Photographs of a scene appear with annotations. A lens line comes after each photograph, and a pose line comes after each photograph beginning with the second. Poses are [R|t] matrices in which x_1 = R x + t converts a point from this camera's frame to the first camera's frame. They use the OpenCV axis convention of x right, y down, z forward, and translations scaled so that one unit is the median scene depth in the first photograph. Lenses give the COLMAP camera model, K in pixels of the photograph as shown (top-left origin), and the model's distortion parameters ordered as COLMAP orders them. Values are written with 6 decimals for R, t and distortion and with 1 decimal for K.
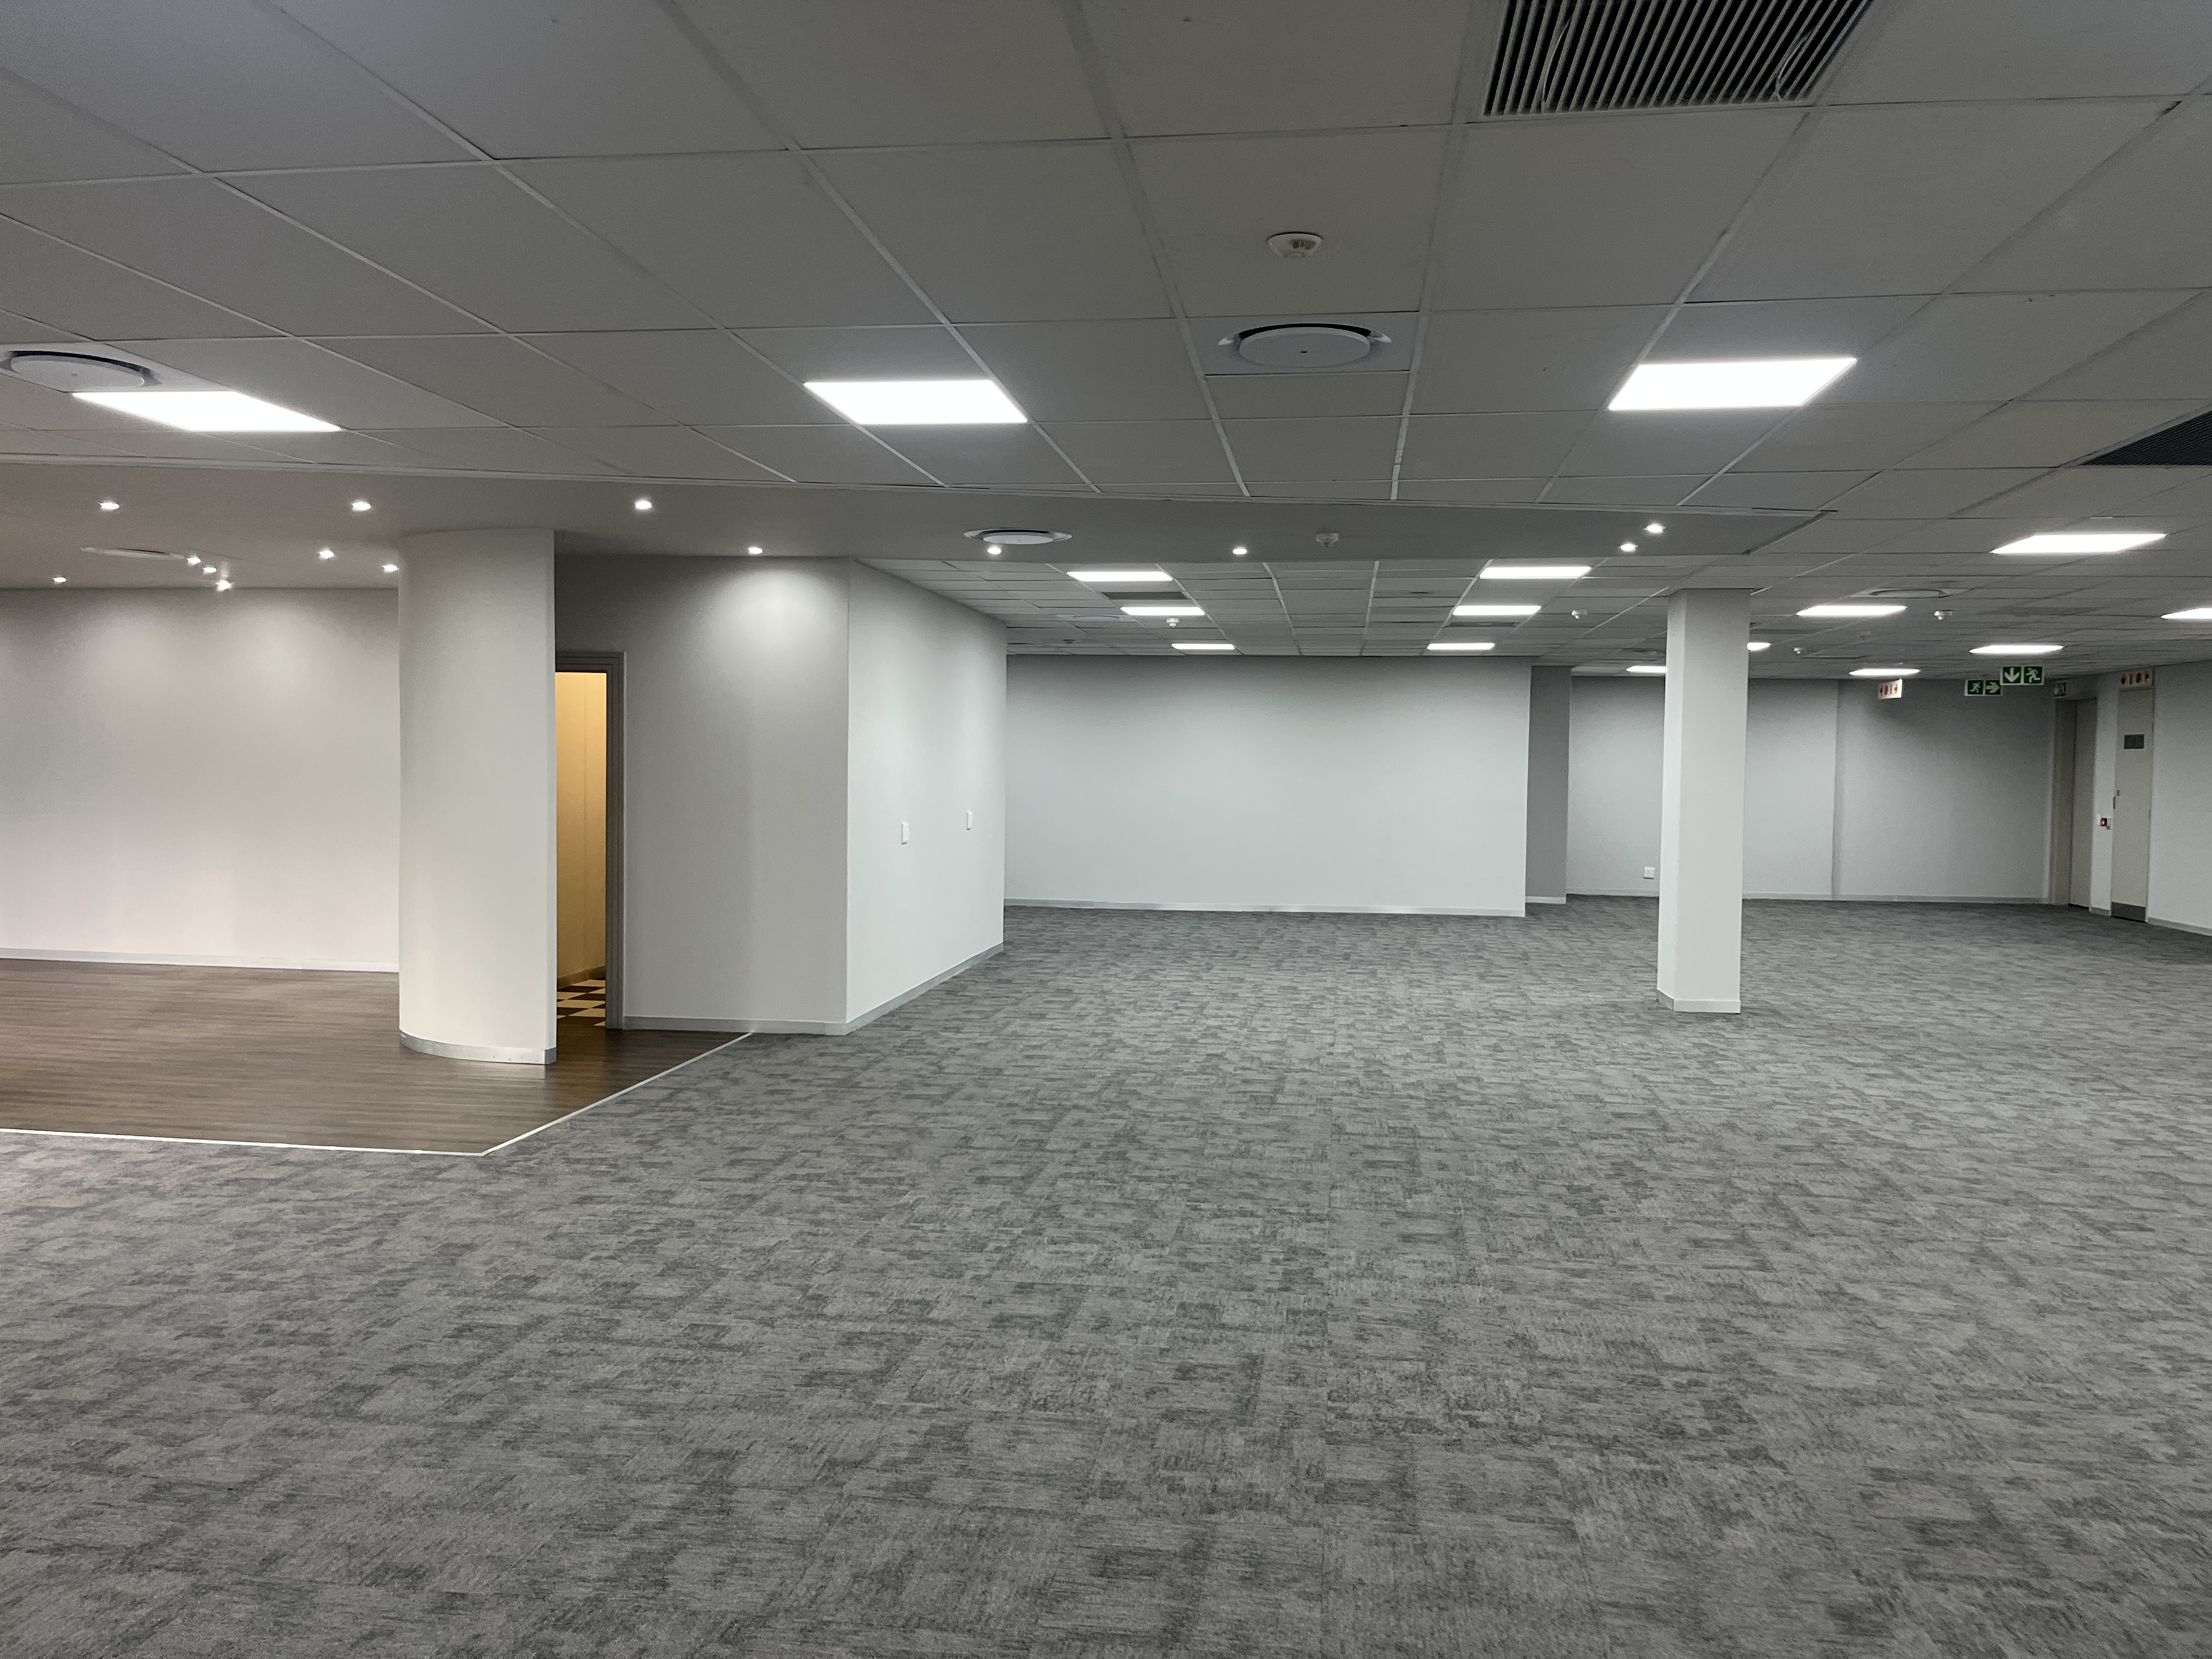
lens RADIAL K [[1685.6, 0, 1112.8], [0, 1685.6, 822.3], [0, 0, 1]] dist [0.075979, -0.104348]
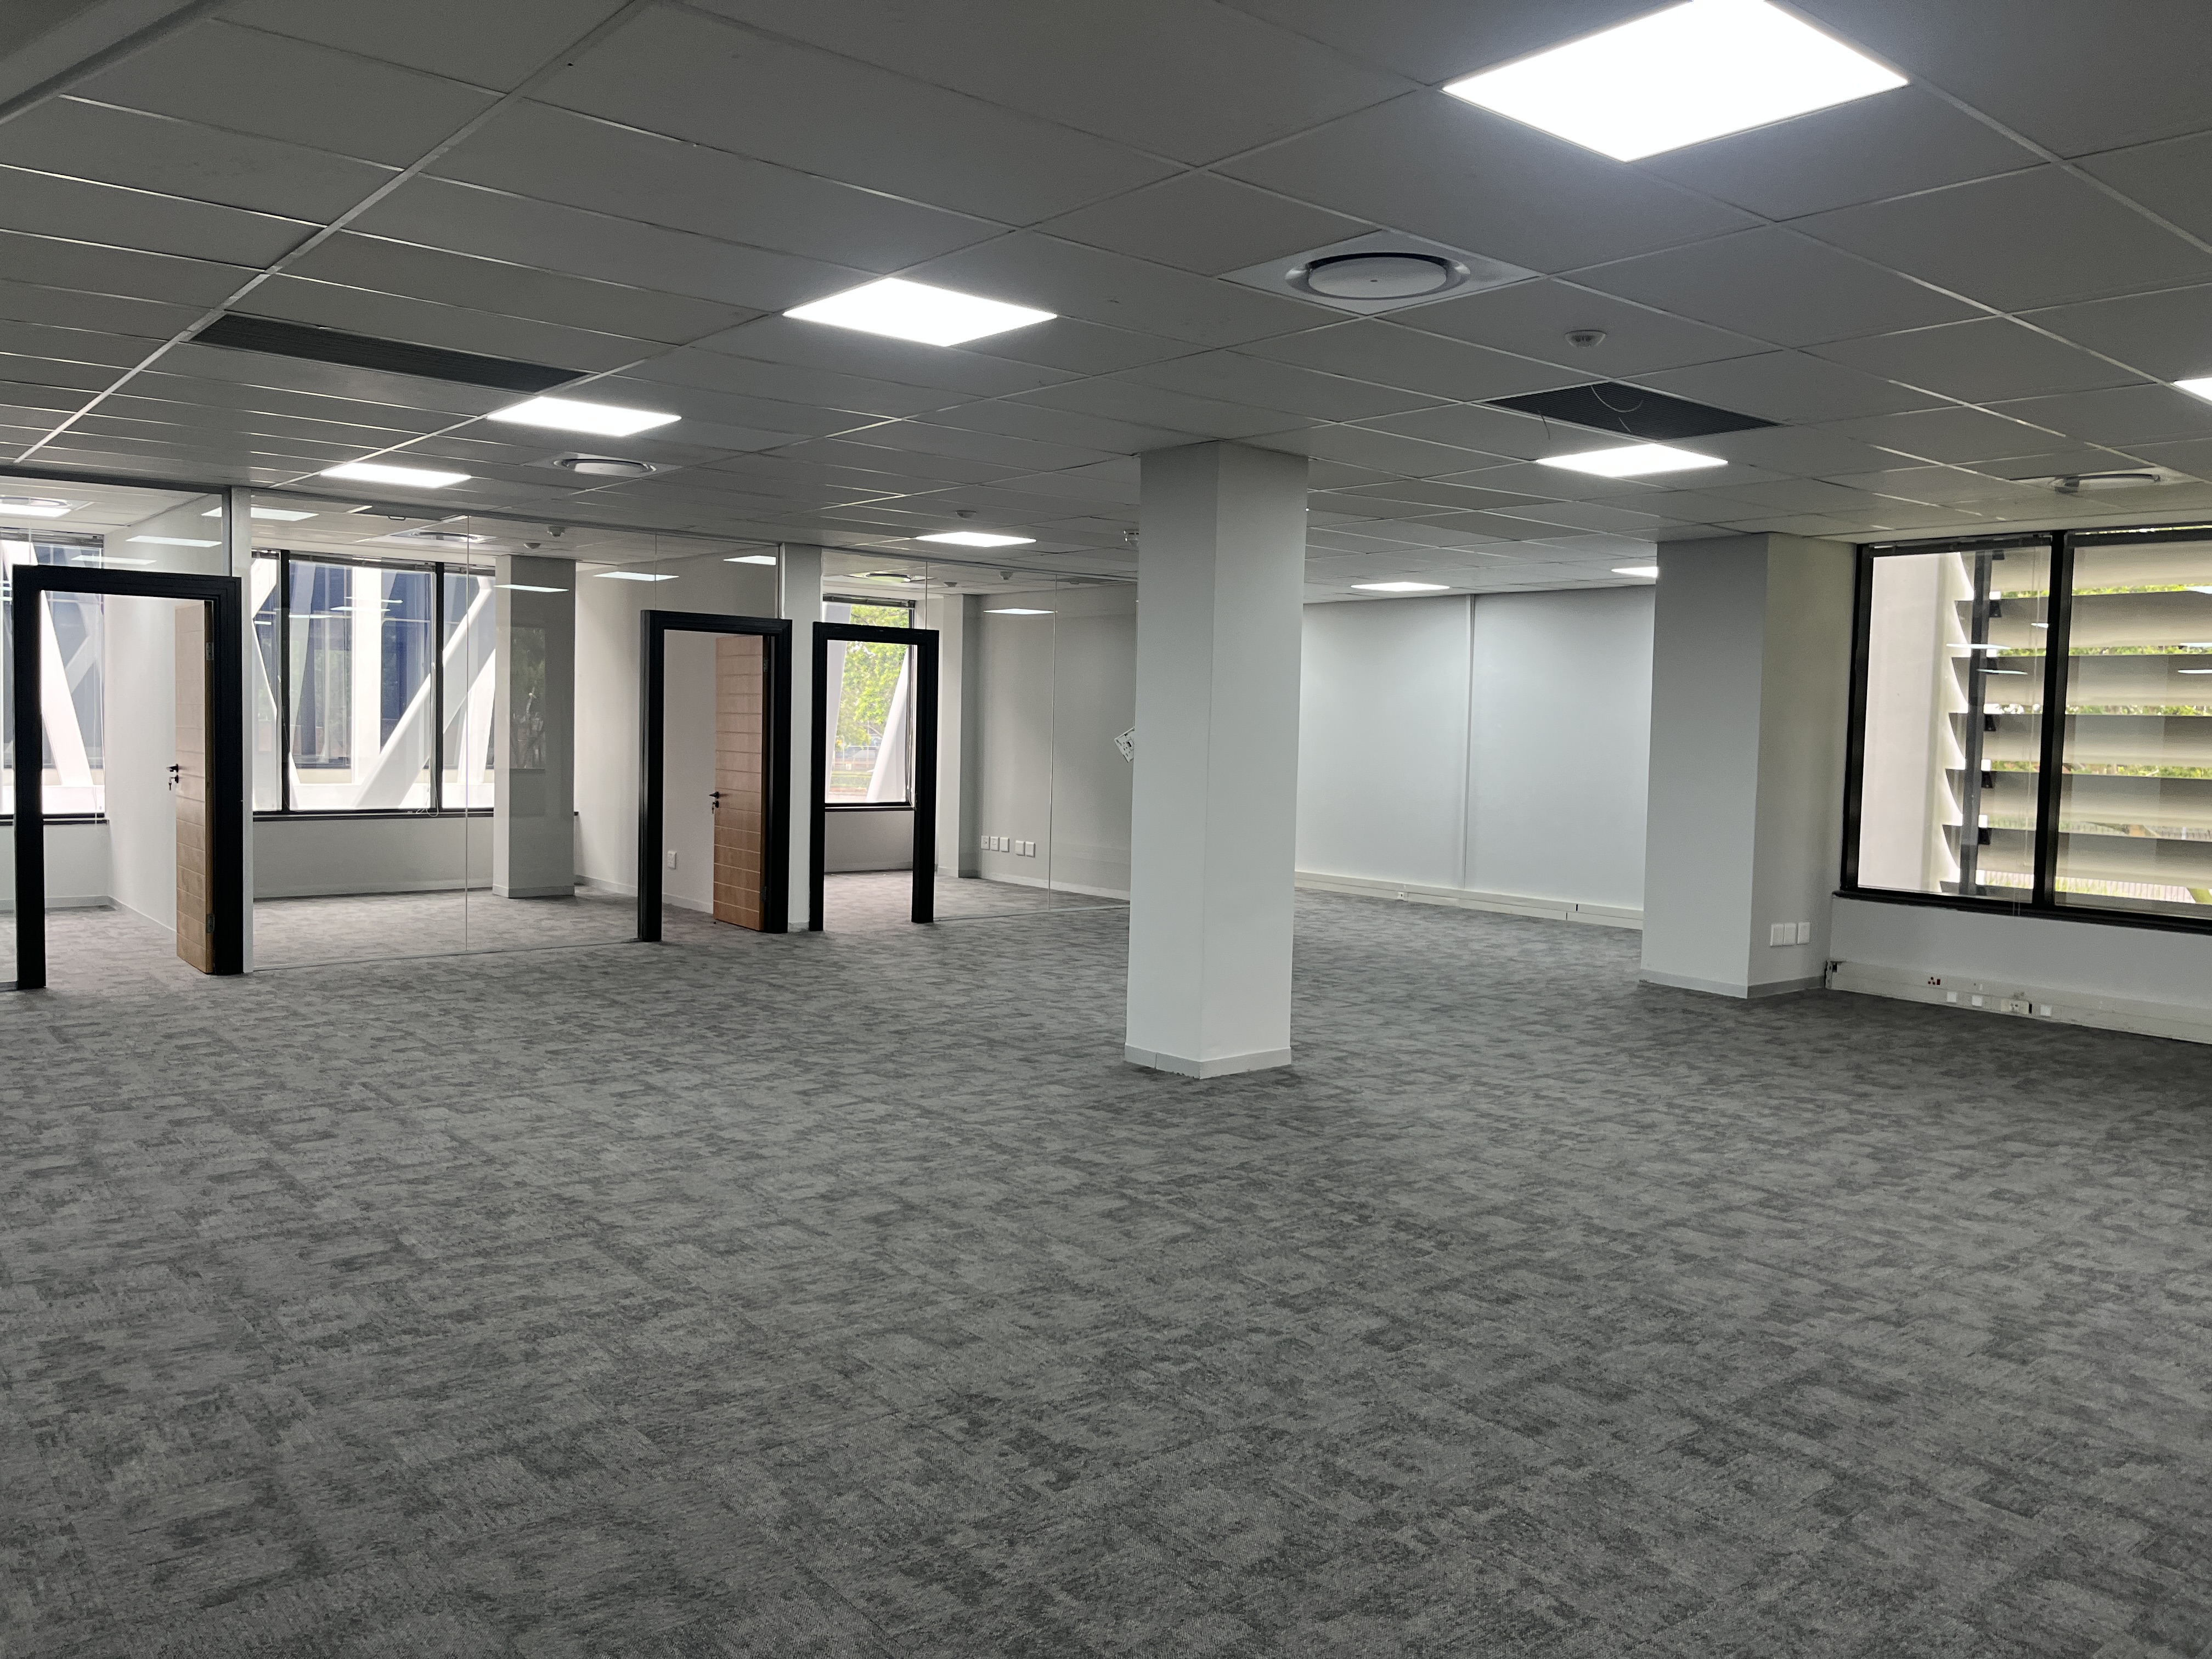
lens RADIAL K [[1668.8, 0, 1092.6], [0, 1668.8, 815.6], [0, 0, 1]] dist [0.067819, -0.100629]
pose [[-0.735167, -0.068869, 0.674379, -0.397686], [-0.011287, 0.995932, 0.089402, -0.057542], [-0.677792, 0.058113, -0.732953, 1.695121]]
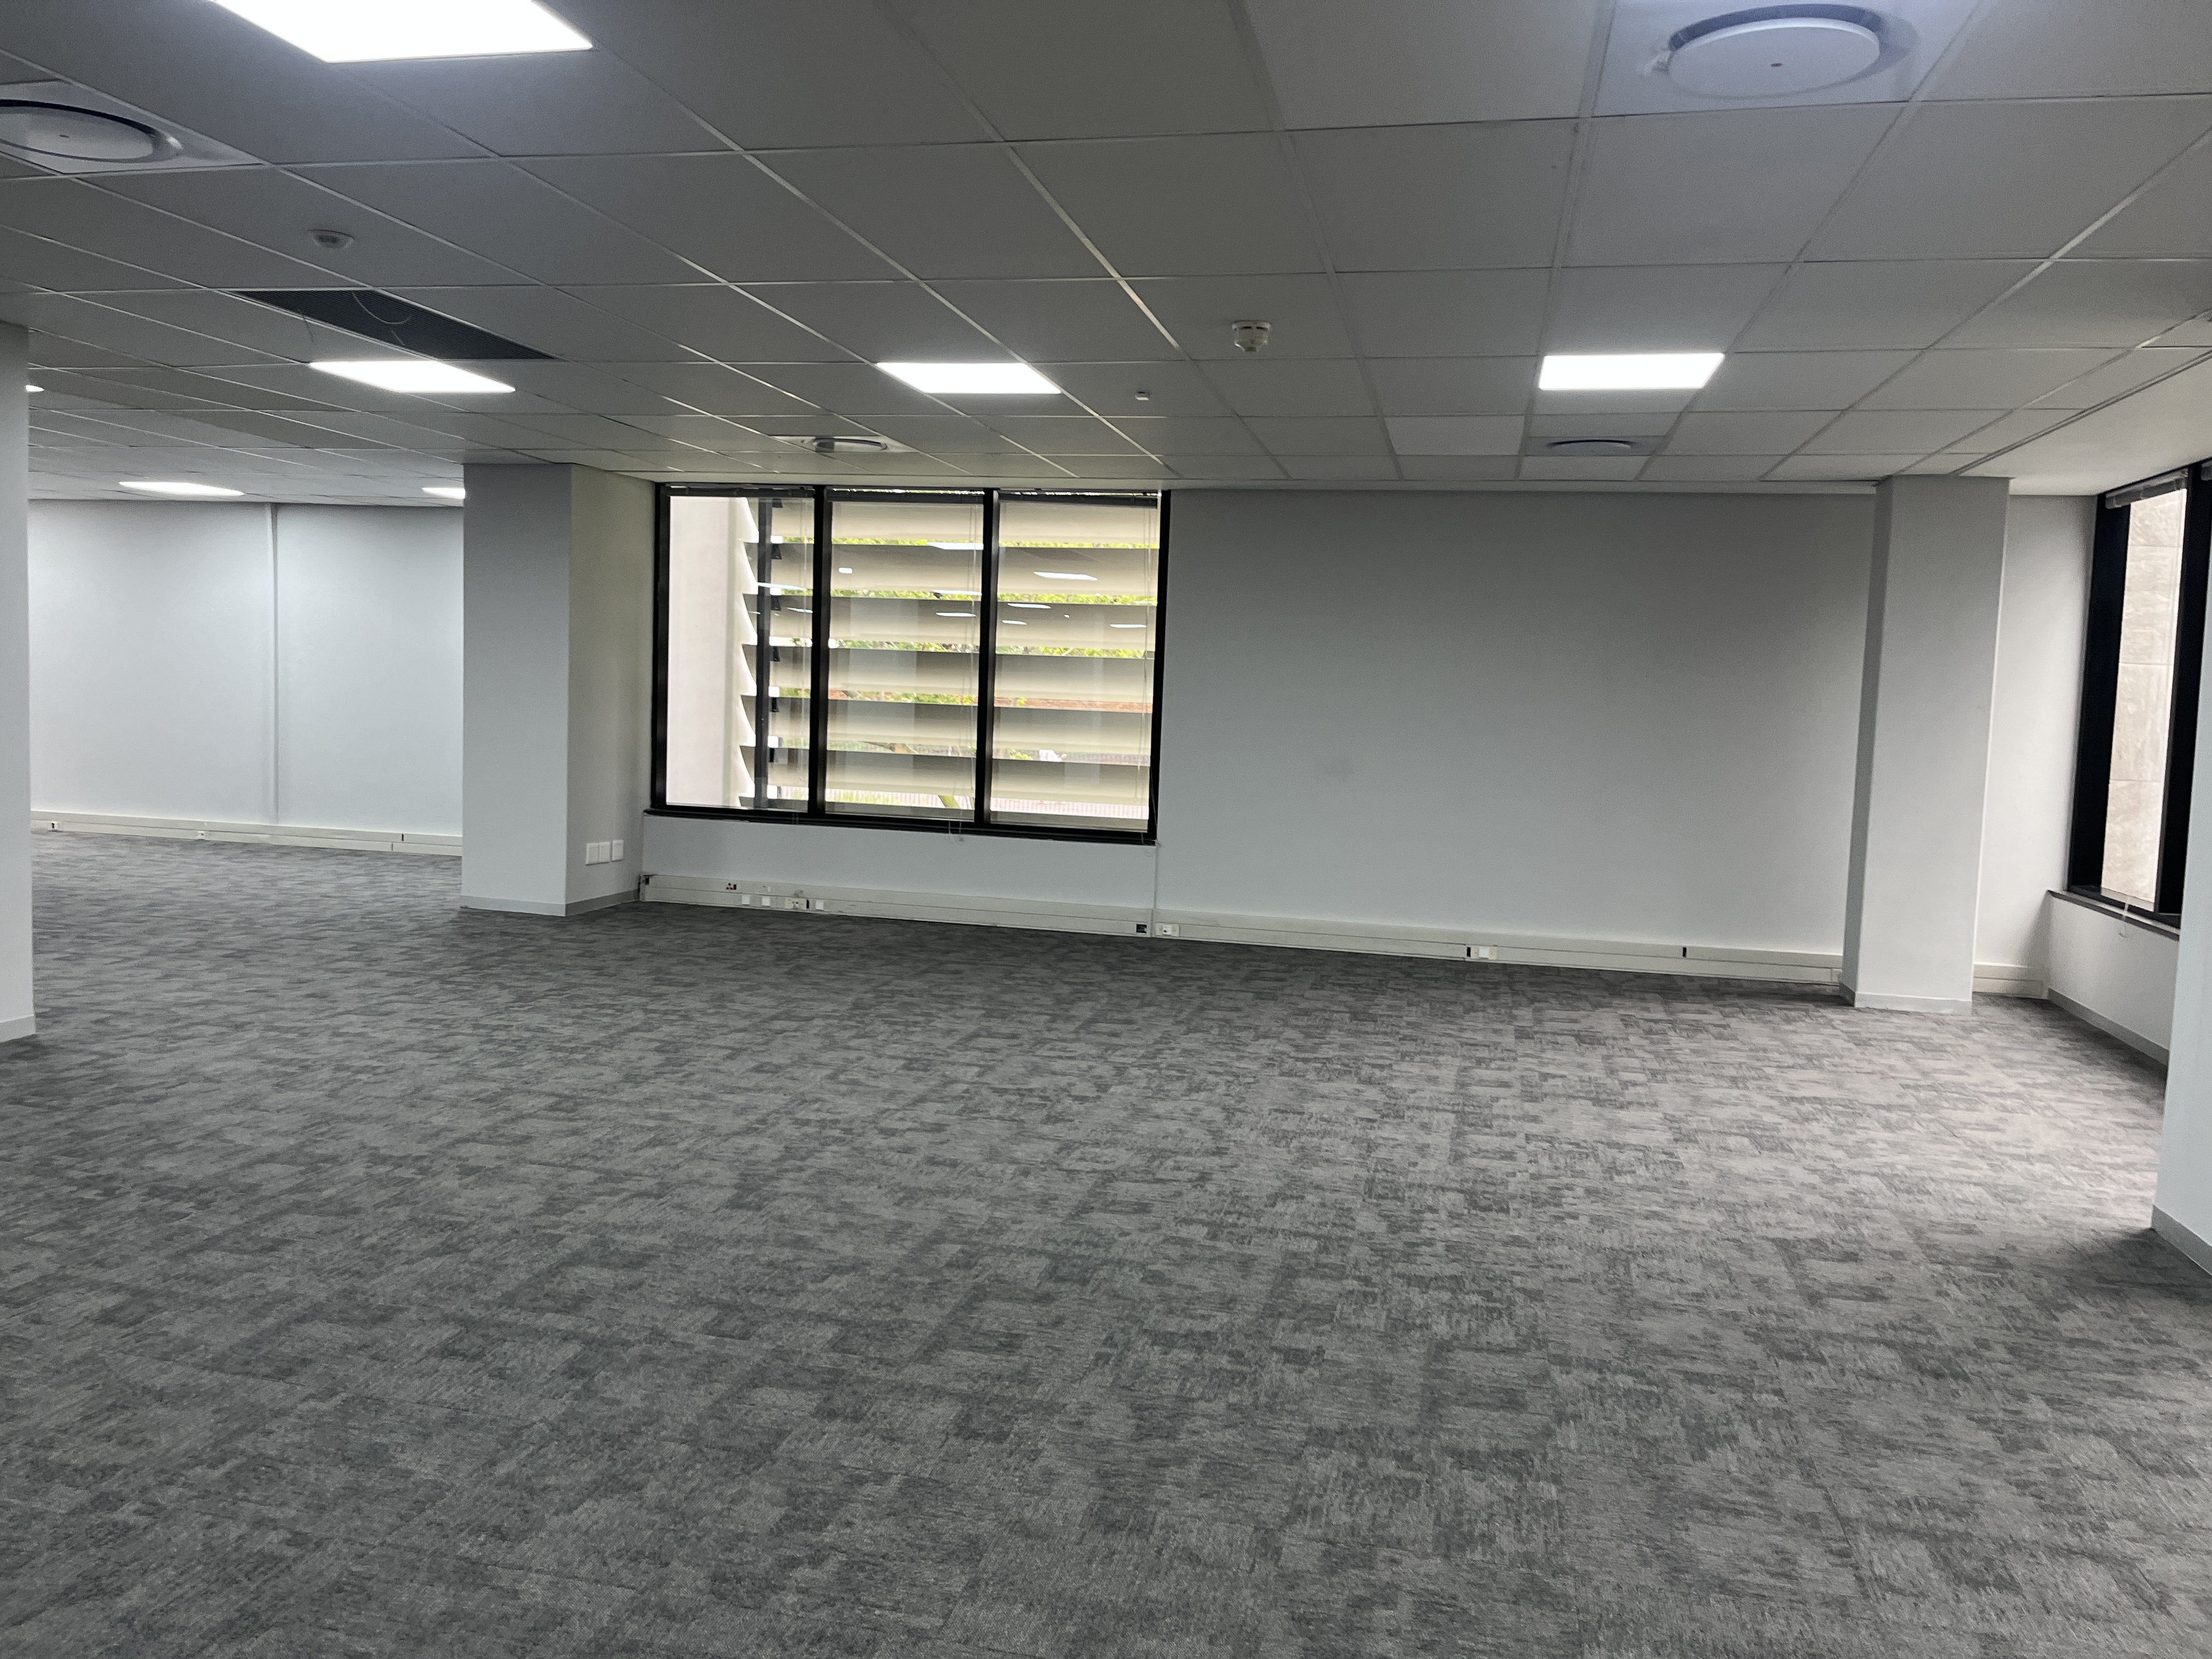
lens RADIAL K [[1679.4, 0, 1087.2], [0, 1679.4, 805.1], [0, 0, 1]] dist [0.071679, -0.101512]
pose [[-0.994421, -0.056548, 0.089046, -0.450944], [-0.046972, 0.993235, 0.106194, -0.057416], [-0.094448, 0.101419, -0.990350, 1.698064]]
